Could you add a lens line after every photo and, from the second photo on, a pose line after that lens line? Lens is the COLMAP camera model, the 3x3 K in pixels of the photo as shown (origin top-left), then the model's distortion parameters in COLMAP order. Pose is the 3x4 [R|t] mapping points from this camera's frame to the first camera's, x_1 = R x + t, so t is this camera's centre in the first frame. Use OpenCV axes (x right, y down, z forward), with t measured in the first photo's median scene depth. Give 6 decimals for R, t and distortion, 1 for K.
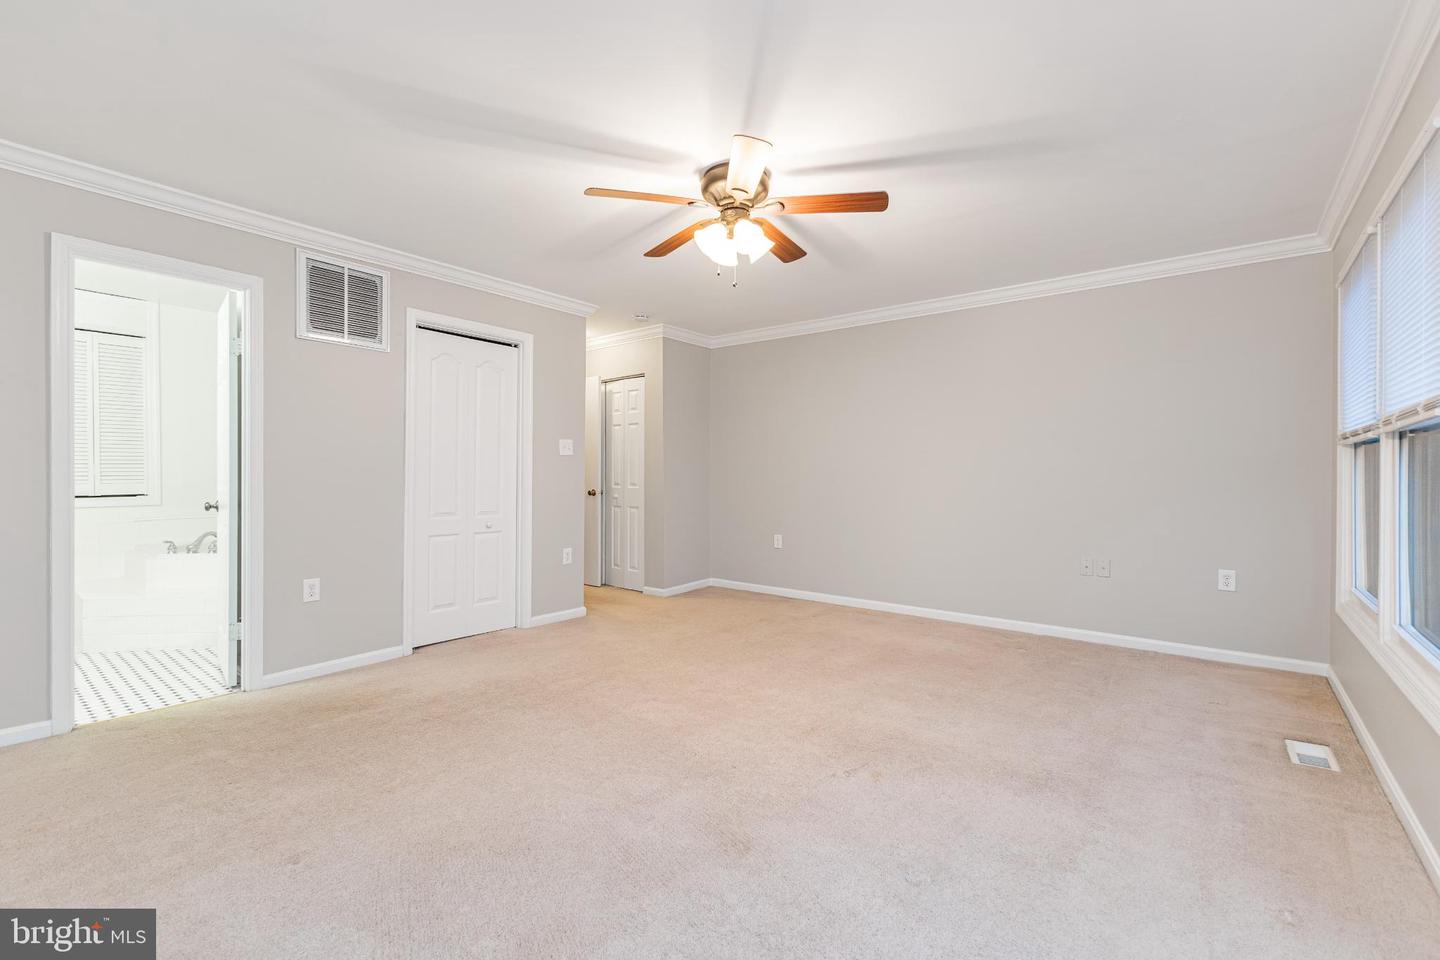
lens RADIAL K [[625.0, 0, 720.0], [0, 625.0, 480.0], [0, 0, 1]] dist [-0.003342, 0.004546]
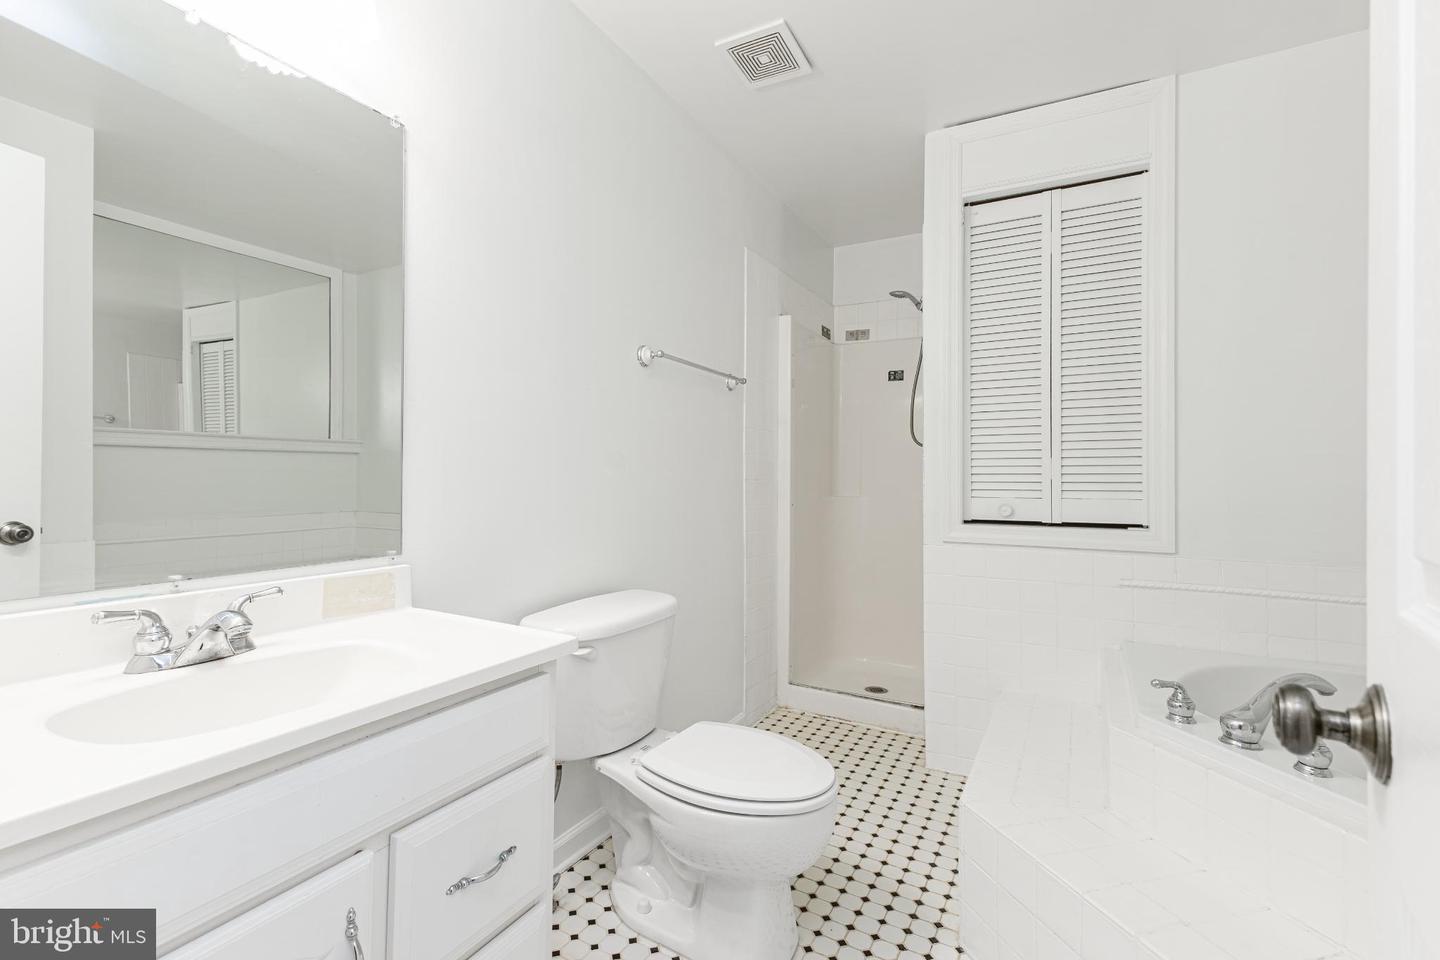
lens RADIAL K [[625.0, 0, 720.0], [0, 625.0, 480.0], [0, 0, 1]] dist [-0.003342, 0.004546]
pose [[0.141928, -0.001960, -0.989875, -0.587062], [-0.007255, 0.999969, -0.003020, -0.005760], [0.989850, 0.007611, 0.141910, 0.714544]]
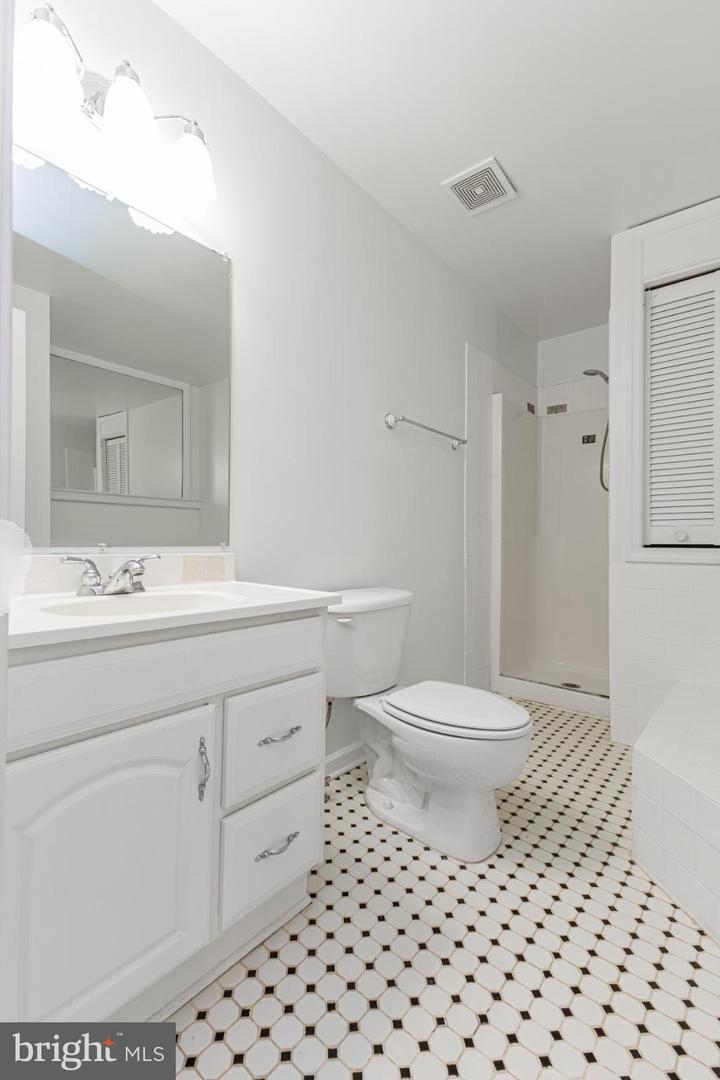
lens RADIAL K [[468.8, 0, 359.2], [0, 468.8, 548.4], [0, 0, 1]] dist [-0.003342, 0.004546]
pose [[-0.050897, 0.005145, -0.998691, -0.570237], [-0.009597, 0.999938, 0.005641, 0.028390], [0.998658, 0.009871, -0.050844, 0.717964]]
